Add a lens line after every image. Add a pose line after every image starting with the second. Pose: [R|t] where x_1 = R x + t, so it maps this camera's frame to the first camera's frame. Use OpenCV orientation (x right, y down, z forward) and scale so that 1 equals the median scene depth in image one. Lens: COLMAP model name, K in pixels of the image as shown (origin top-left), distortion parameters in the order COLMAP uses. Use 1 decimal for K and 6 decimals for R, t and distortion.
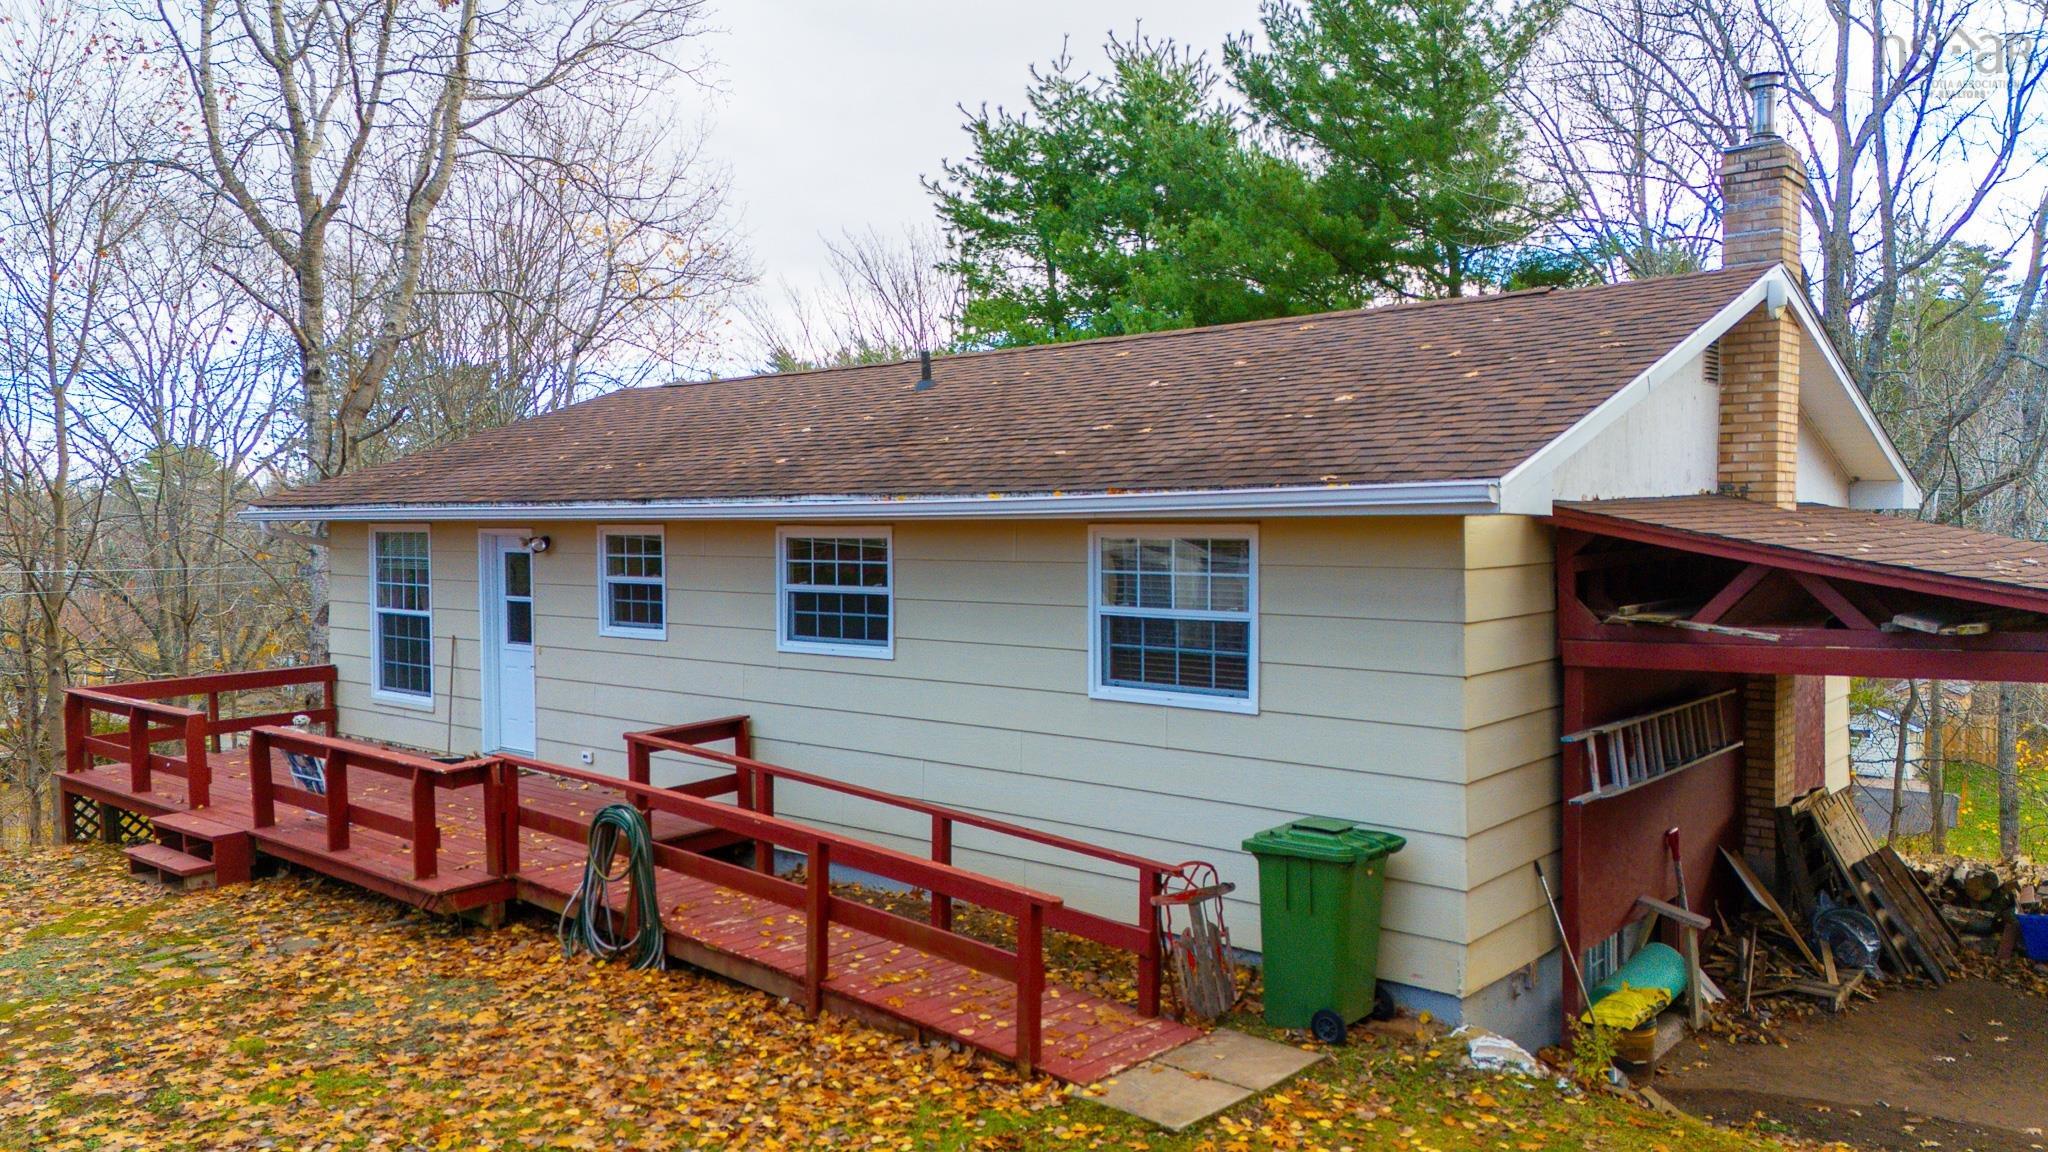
lens RADIAL K [[1518.7, 0, 1024.0], [0, 1518.7, 576.0], [0, 0, 1]] dist [-0.008687, -0.003614]
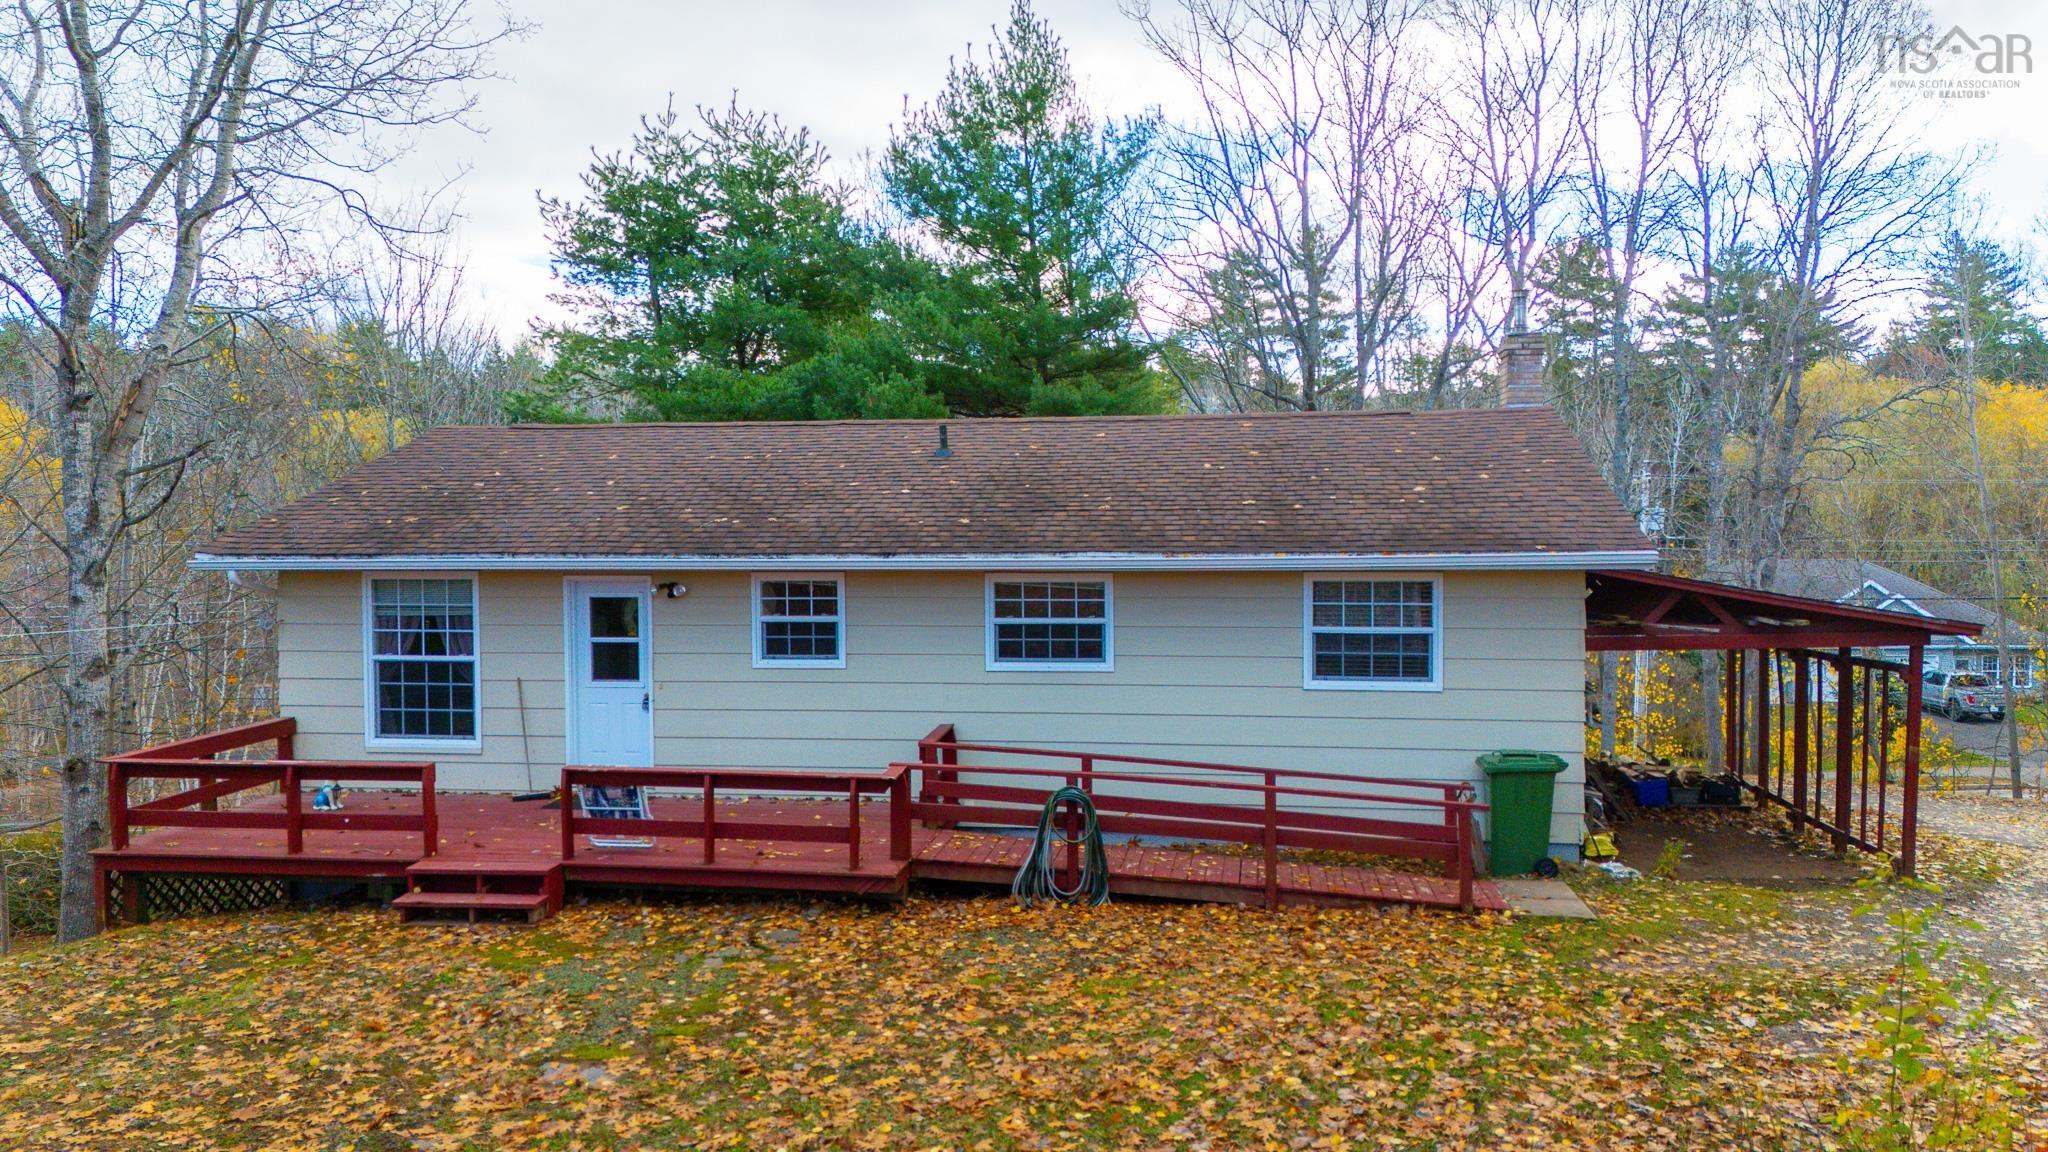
lens RADIAL K [[1513.5, 0, 1024.0], [0, 1513.5, 576.0], [0, 0, 1]] dist [0.089473, -0.000988]
pose [[0.859773, -0.019466, 0.510305, -0.811438], [0.022559, 0.999746, 0.000128, -0.031006], [-0.510178, 0.011401, 0.859993, -0.118165]]
